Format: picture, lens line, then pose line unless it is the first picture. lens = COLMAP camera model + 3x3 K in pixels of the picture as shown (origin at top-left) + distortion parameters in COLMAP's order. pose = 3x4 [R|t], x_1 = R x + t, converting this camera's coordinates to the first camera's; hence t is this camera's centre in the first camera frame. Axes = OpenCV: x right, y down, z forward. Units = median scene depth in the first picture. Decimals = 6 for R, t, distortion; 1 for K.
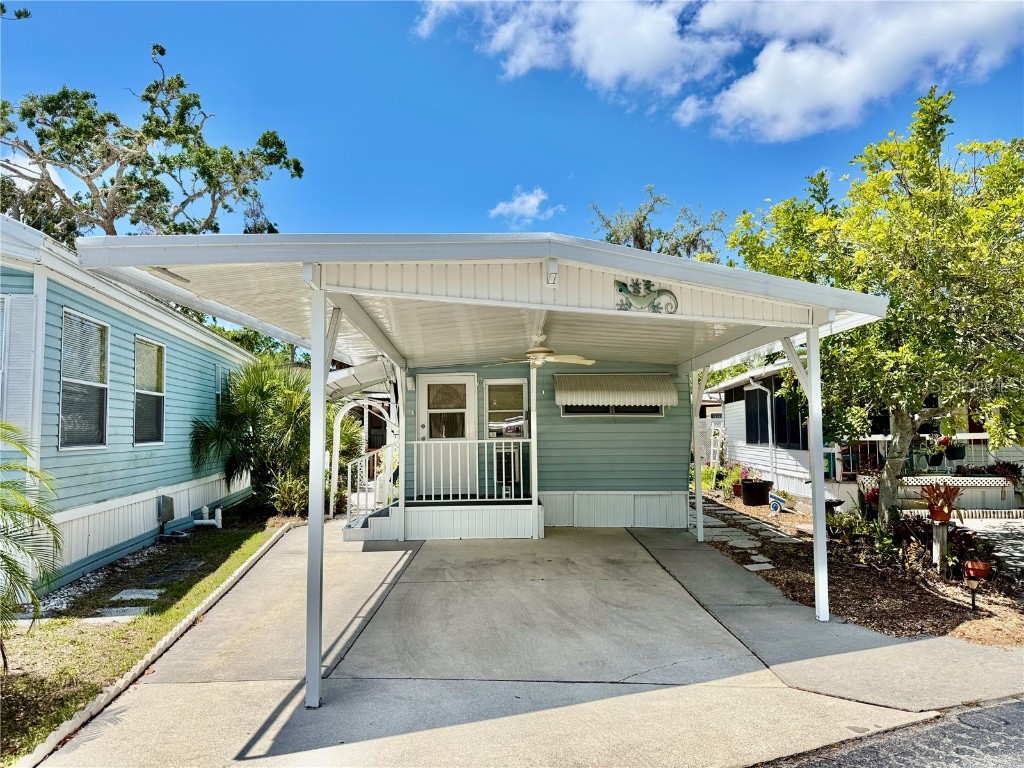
lens RADIAL K [[723.7, 0, 512.0], [0, 723.7, 384.0], [0, 0, 1]] dist [0.134233, -0.242696]
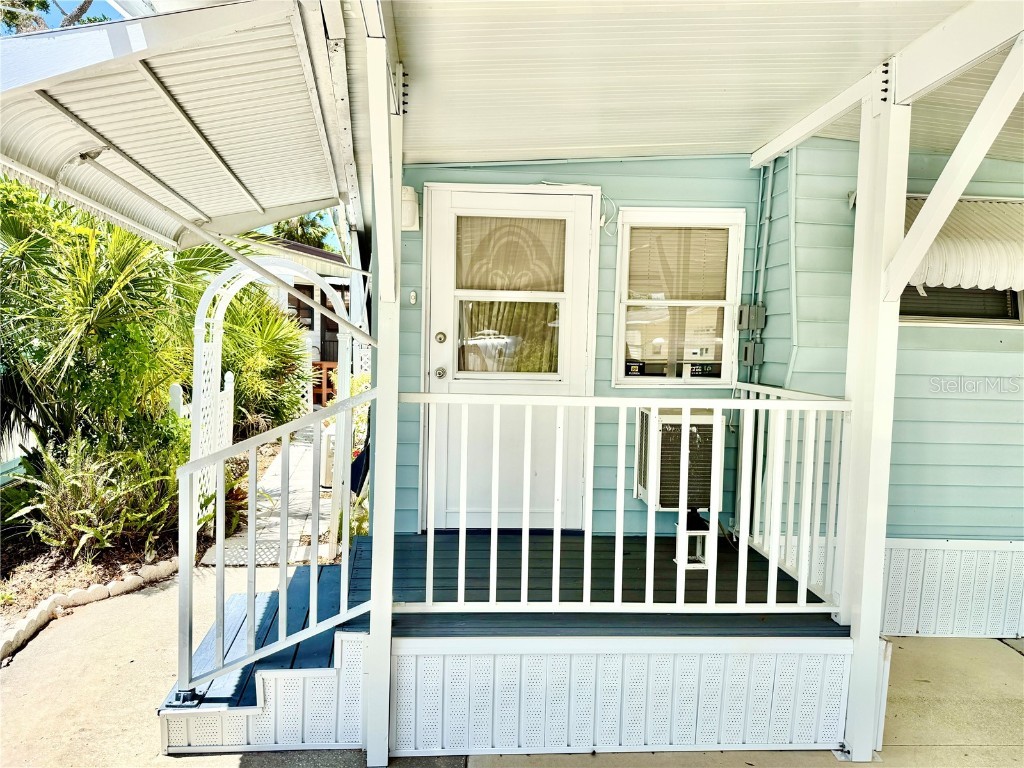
lens RADIAL K [[723.7, 0, 512.0], [0, 723.7, 384.0], [0, 0, 1]] dist [0.134233, -0.242696]
pose [[0.998393, 0.032457, 0.046461, -0.103850], [-0.038213, 0.990919, 0.128917, 0.033965], [-0.041855, -0.130486, 0.990566, 0.648887]]
